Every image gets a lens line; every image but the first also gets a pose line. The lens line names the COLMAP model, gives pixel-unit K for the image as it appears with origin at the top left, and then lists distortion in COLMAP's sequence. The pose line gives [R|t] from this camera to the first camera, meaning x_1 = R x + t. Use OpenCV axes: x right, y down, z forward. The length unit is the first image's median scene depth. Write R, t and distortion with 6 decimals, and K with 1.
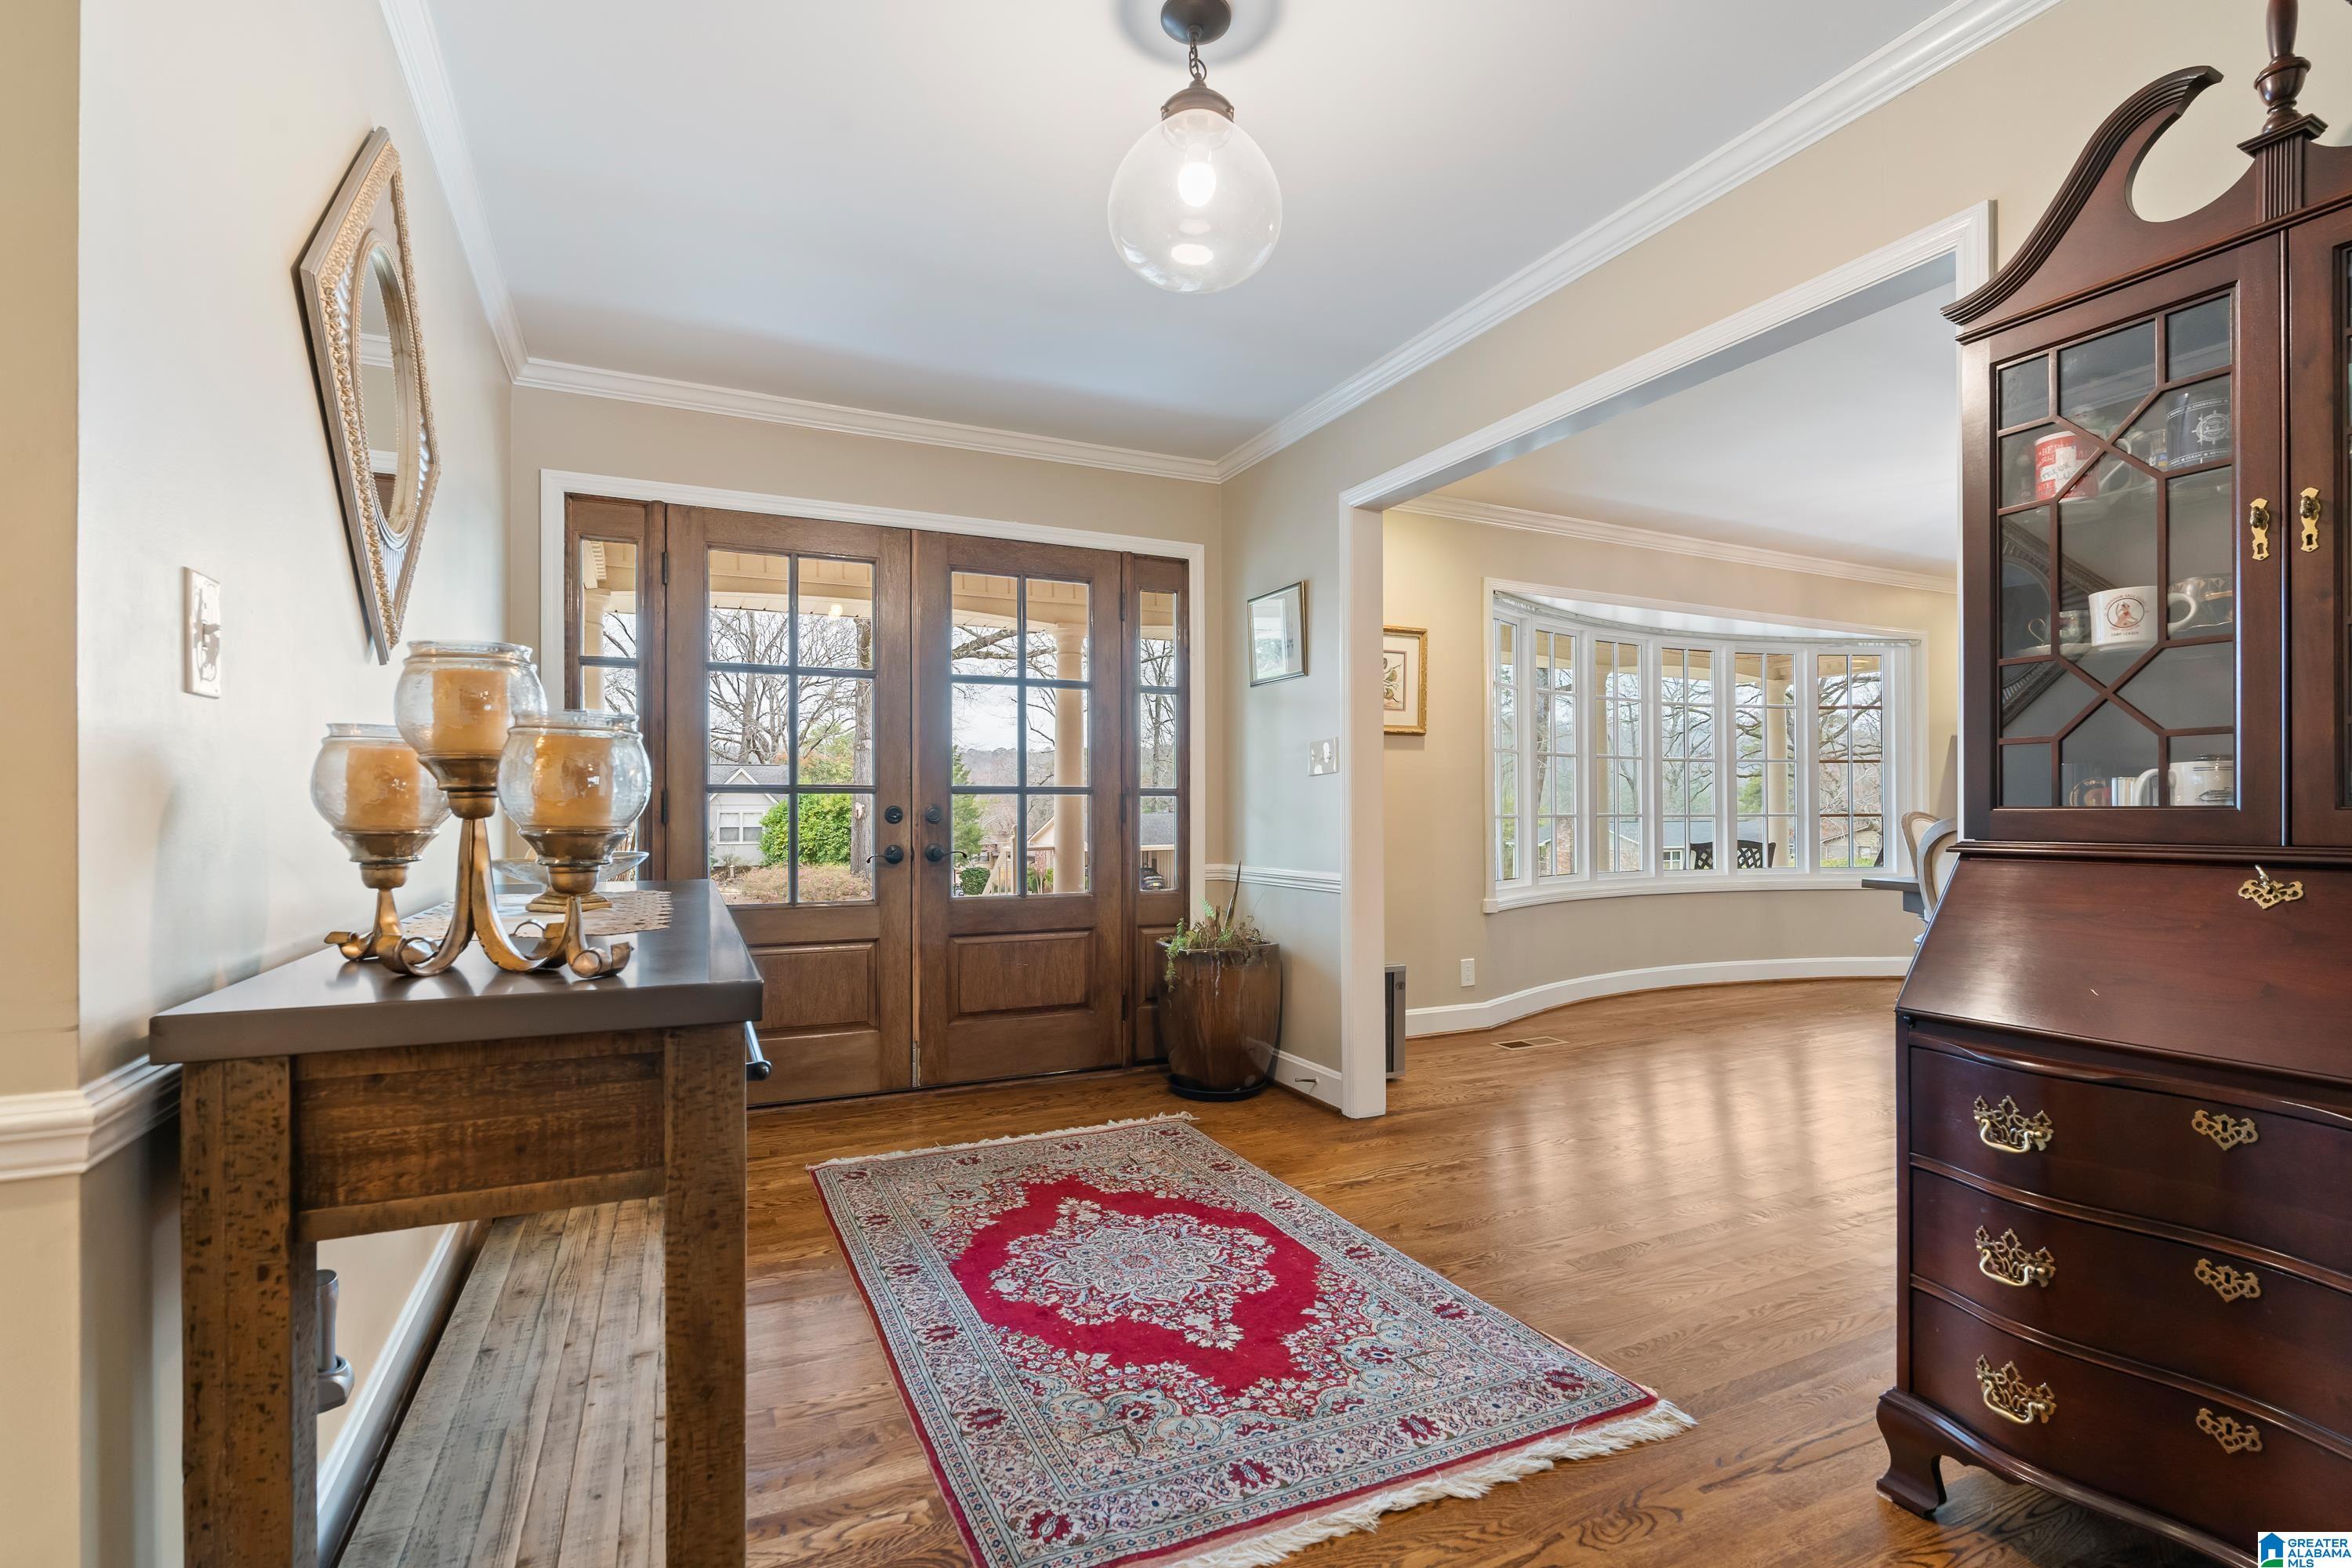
lens RADIAL K [[1069.2, 0, 1180.1], [0, 1069.2, 812.4], [0, 0, 1]] dist [-0.012924, 0.000213]
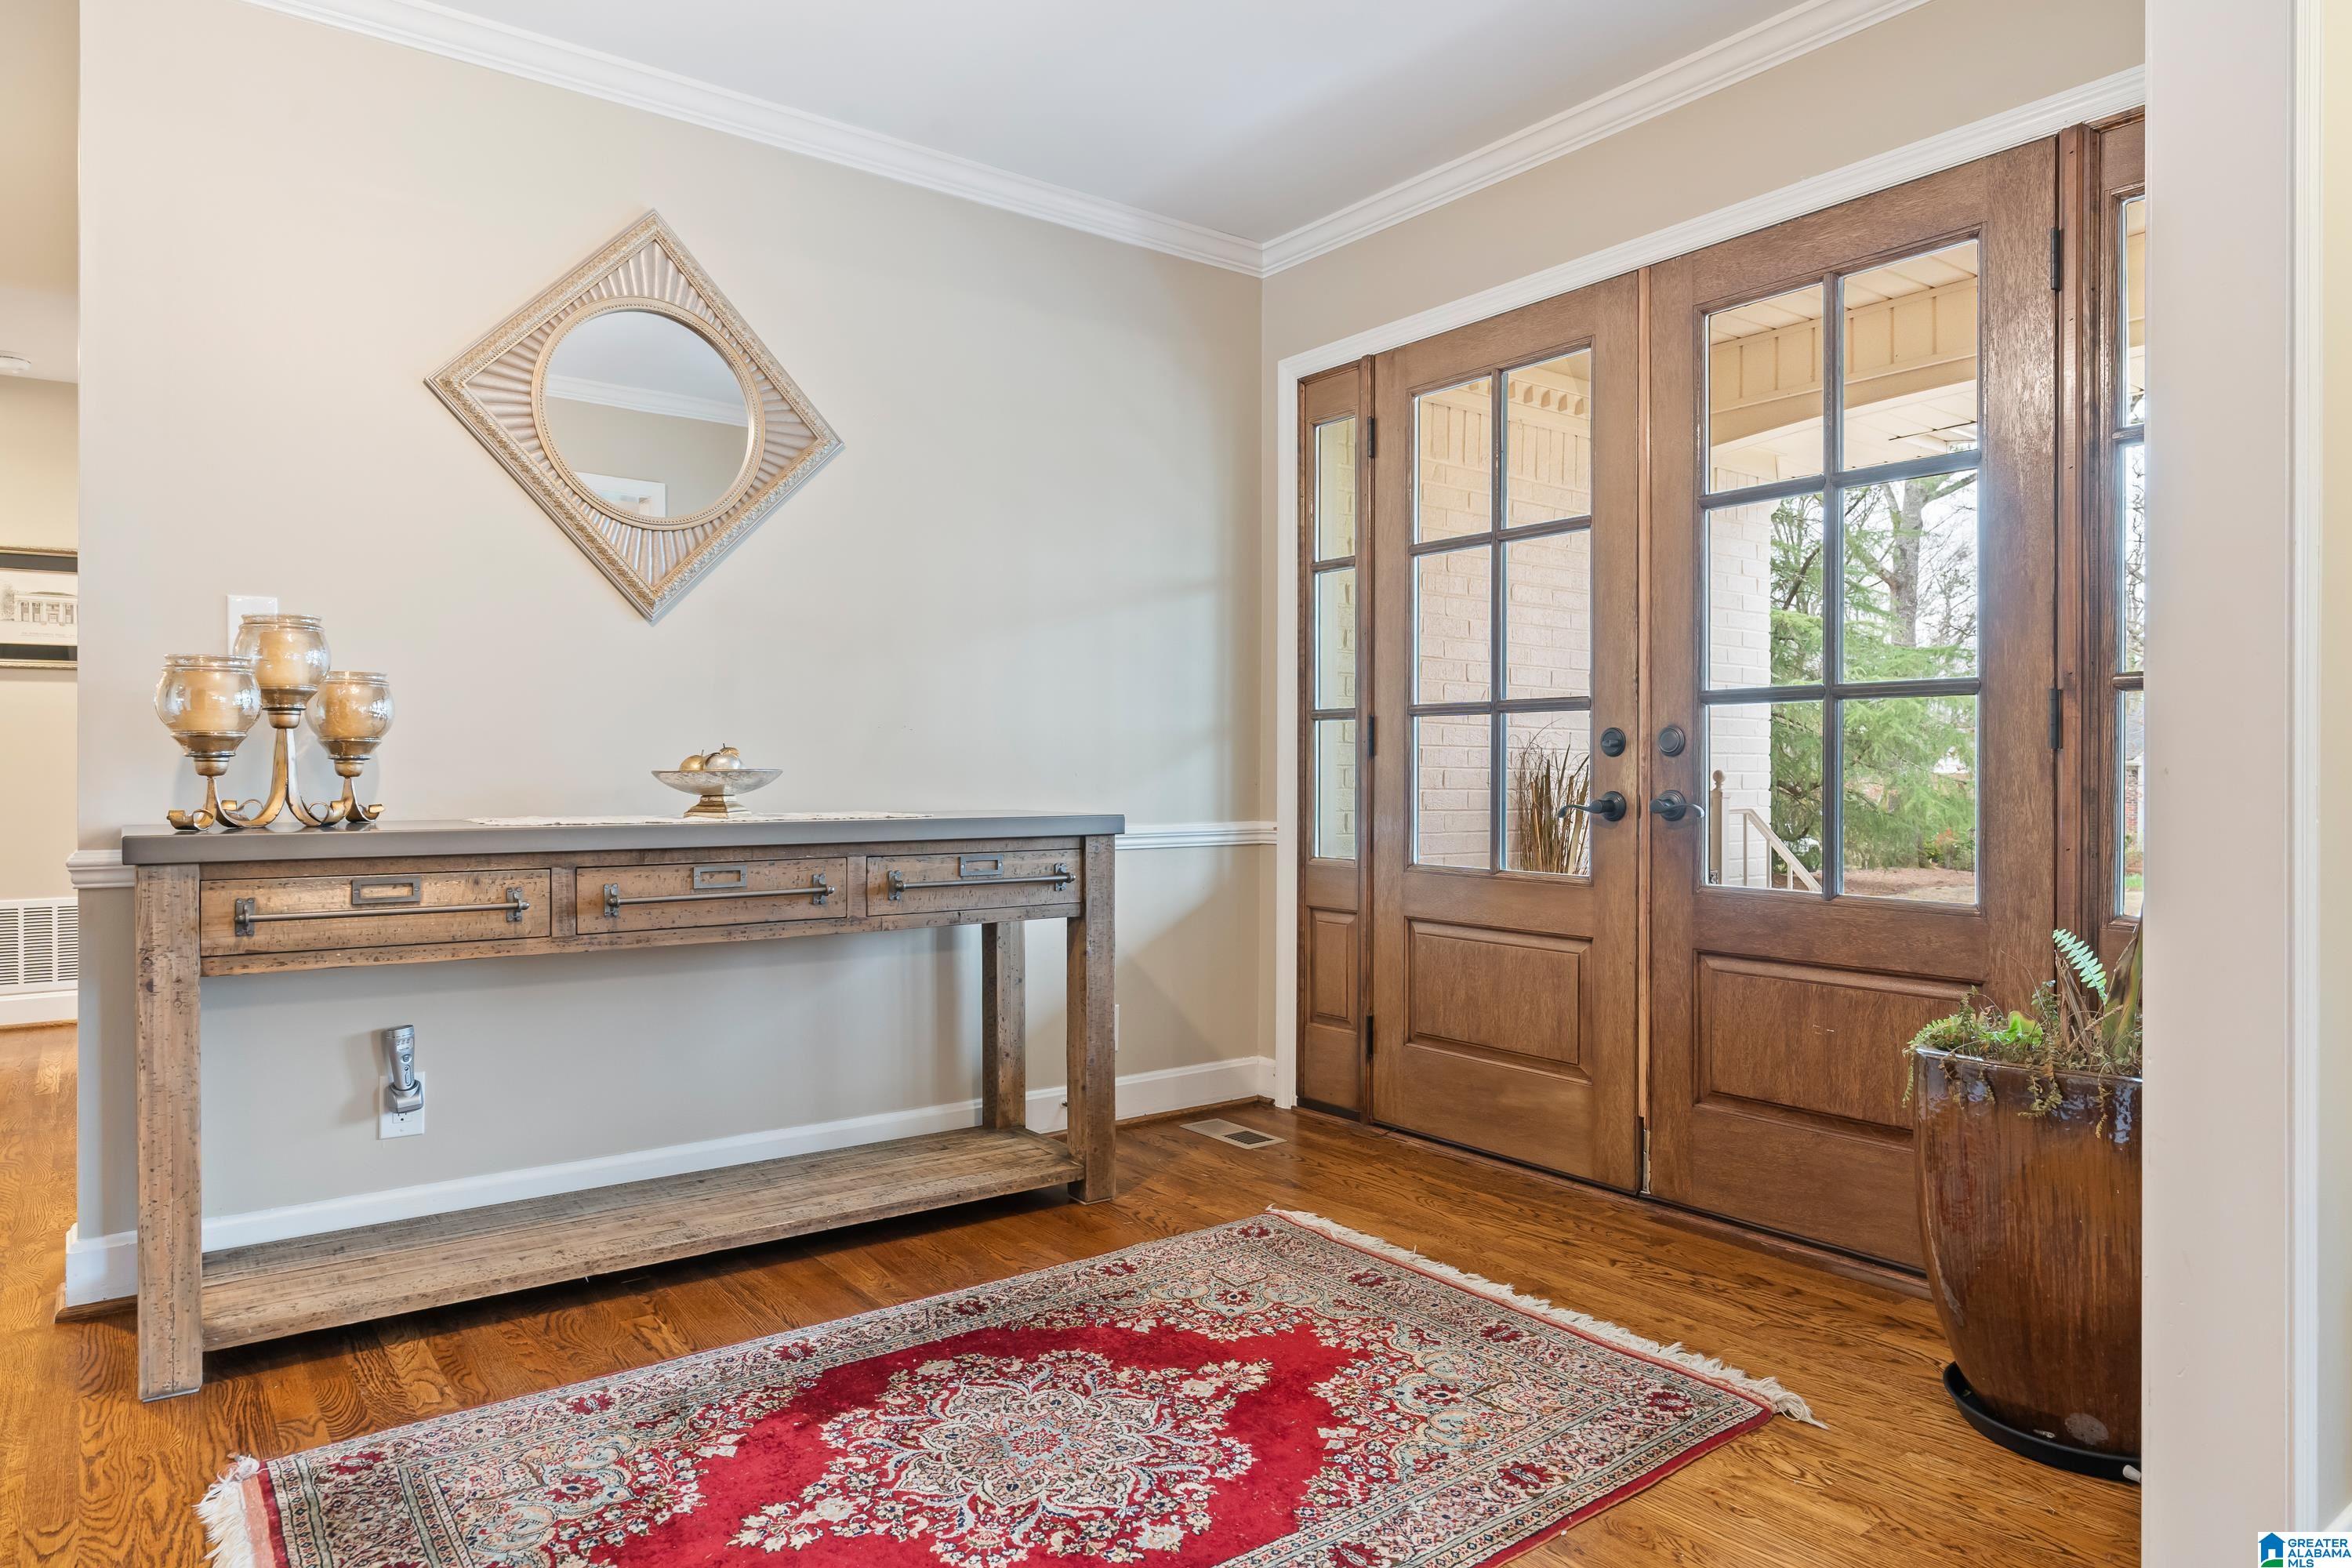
lens RADIAL K [[1466.4, 0, 1172.8], [0, 1466.4, 776.5], [0, 0, 1]] dist [-0.002684, 0.000103]
pose [[0.183013, 0.005735, -0.983094, 0.588830], [-0.003449, 0.999981, 0.005192, 0.021180], [0.983104, 0.002441, 0.183030, 0.670034]]
